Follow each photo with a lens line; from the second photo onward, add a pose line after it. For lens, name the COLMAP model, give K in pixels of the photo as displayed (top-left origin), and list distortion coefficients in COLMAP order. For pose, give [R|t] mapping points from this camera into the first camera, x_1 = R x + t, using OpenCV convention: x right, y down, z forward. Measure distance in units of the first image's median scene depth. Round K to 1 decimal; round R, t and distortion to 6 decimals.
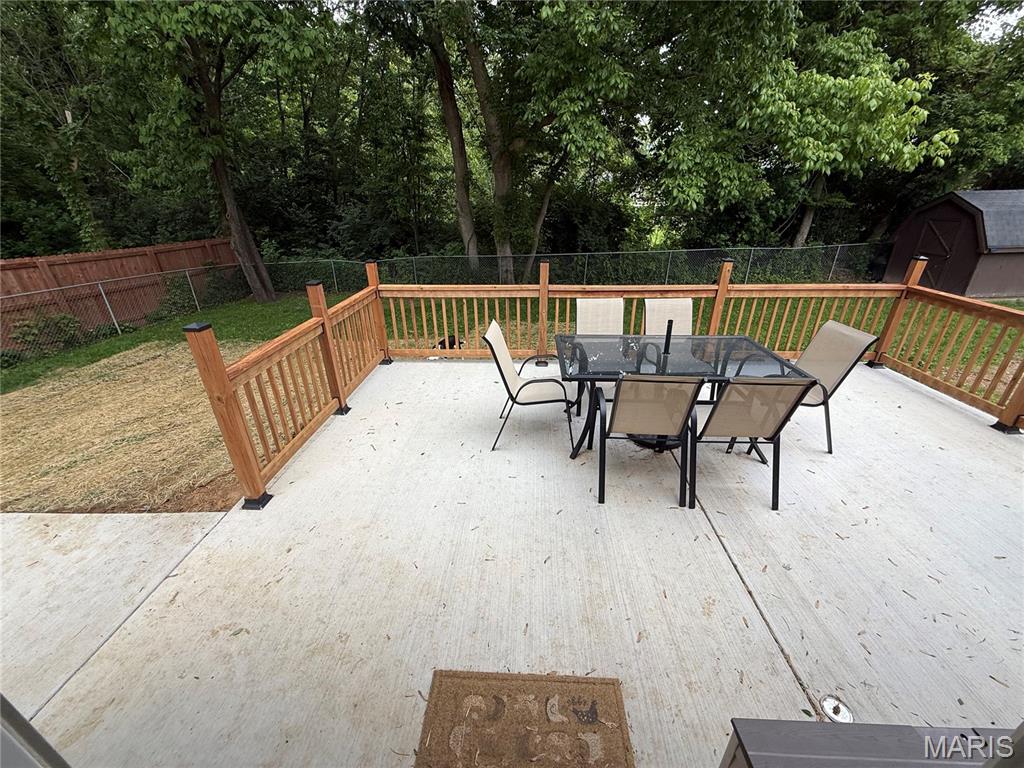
lens RADIAL K [[406.0, 0, 511.2], [0, 406.0, 384.9], [0, 0, 1]] dist [0.001267, 0.000258]
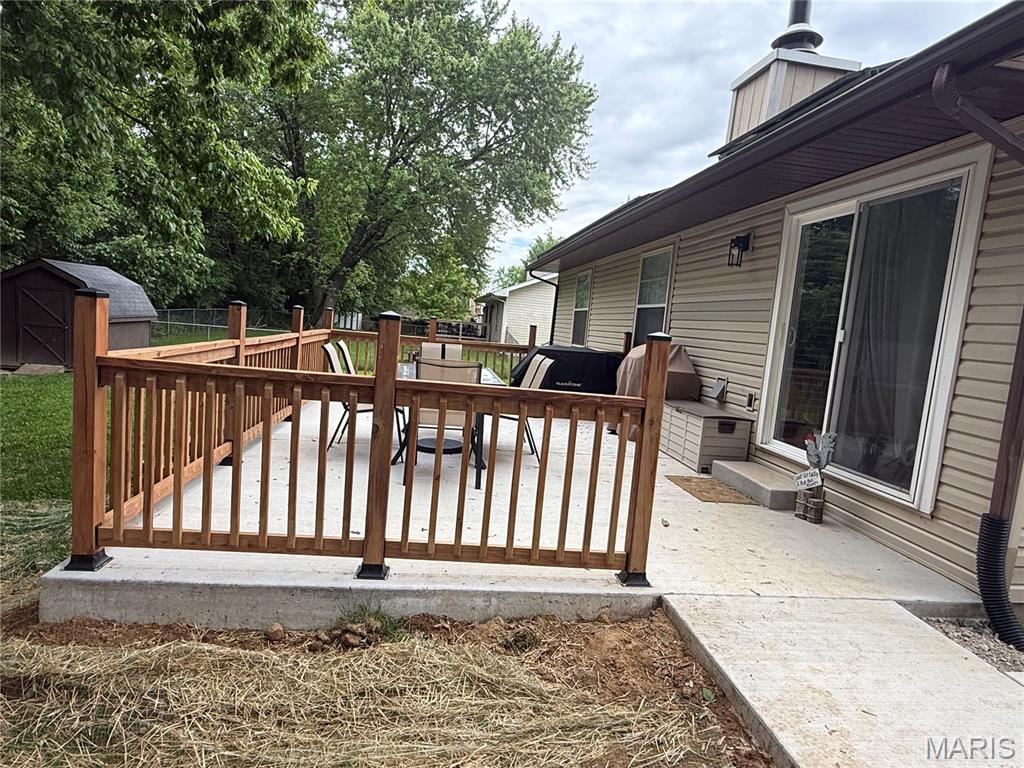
lens RADIAL K [[592.2, 0, 510.5], [0, 592.2, 386.3], [0, 0, 1]] dist [-0.002188, -0.000551]
pose [[-0.158066, -0.107823, 0.981524, -1.901124], [0.340568, 0.927072, 0.156687, -0.338175], [-0.926838, 0.359043, -0.109818, 1.414130]]
